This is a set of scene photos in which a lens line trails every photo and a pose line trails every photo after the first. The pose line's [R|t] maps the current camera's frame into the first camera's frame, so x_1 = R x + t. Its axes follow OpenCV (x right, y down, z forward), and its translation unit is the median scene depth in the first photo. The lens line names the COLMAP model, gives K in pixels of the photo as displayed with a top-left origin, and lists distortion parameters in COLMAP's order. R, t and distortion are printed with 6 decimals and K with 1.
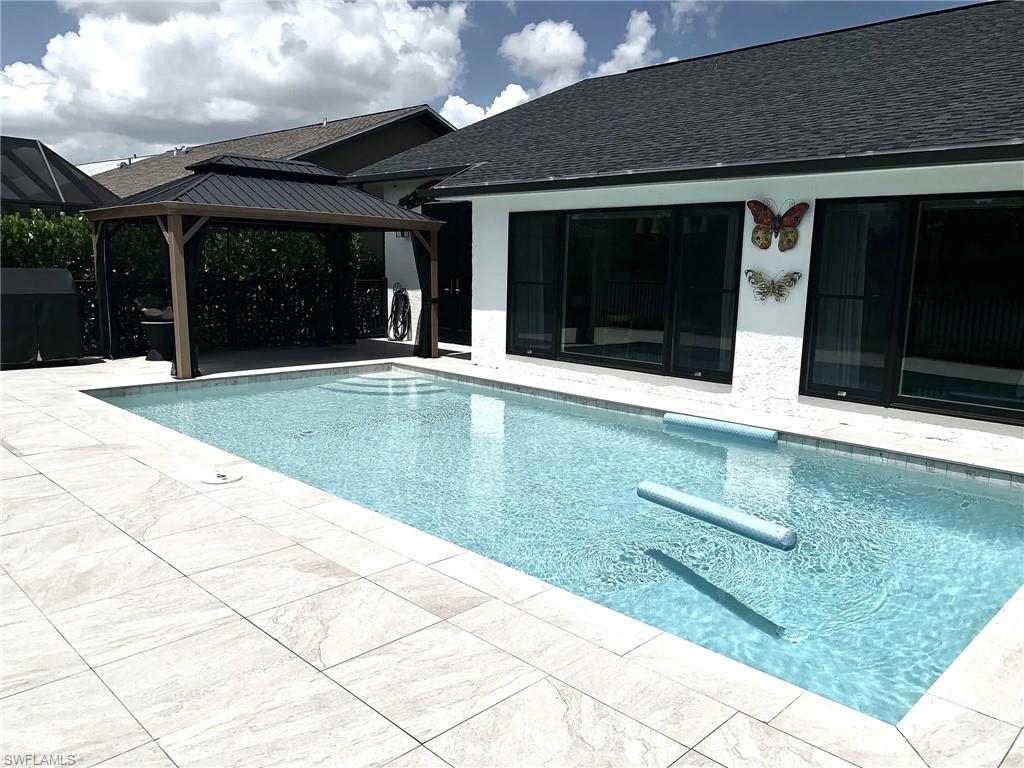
lens RADIAL K [[773.4, 0, 495.6], [0, 773.4, 396.8], [0, 0, 1]] dist [0.041622, -0.067497]
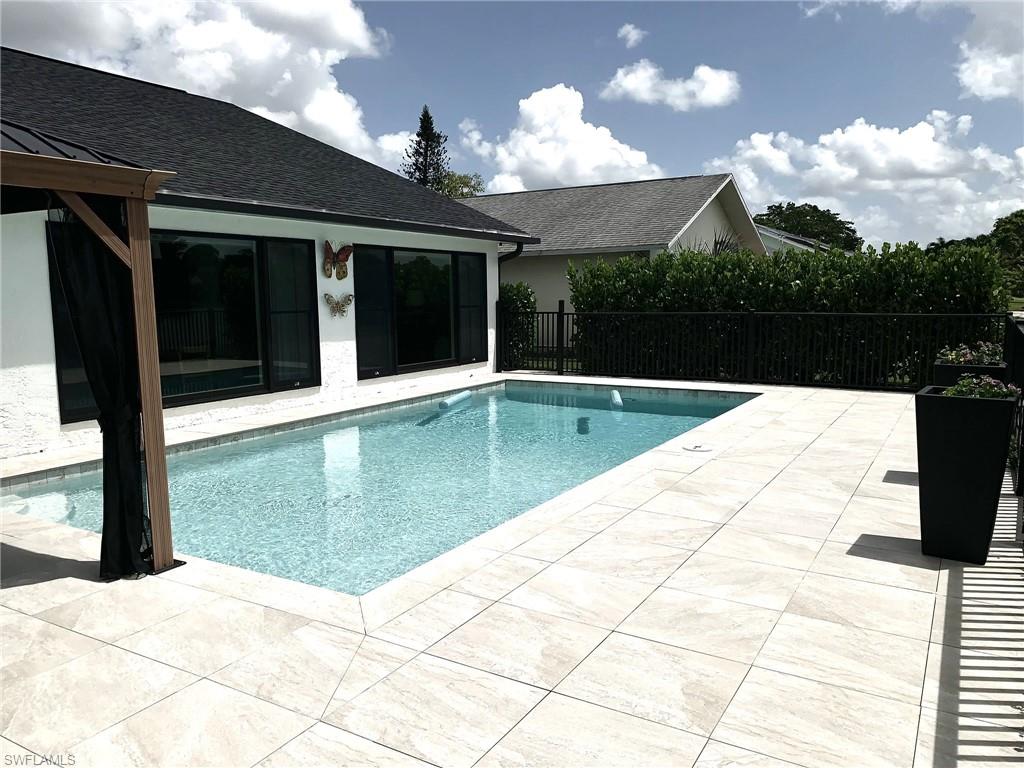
lens RADIAL K [[773.4, 0, 501.2], [0, 773.4, 415.1], [0, 0, 1]] dist [0.041622, -0.067497]
pose [[-0.259882, -0.170984, 0.950382, -1.007488], [0.167062, 0.961396, 0.218649, -0.202080], [-0.951079, 0.215596, -0.221285, 1.045101]]
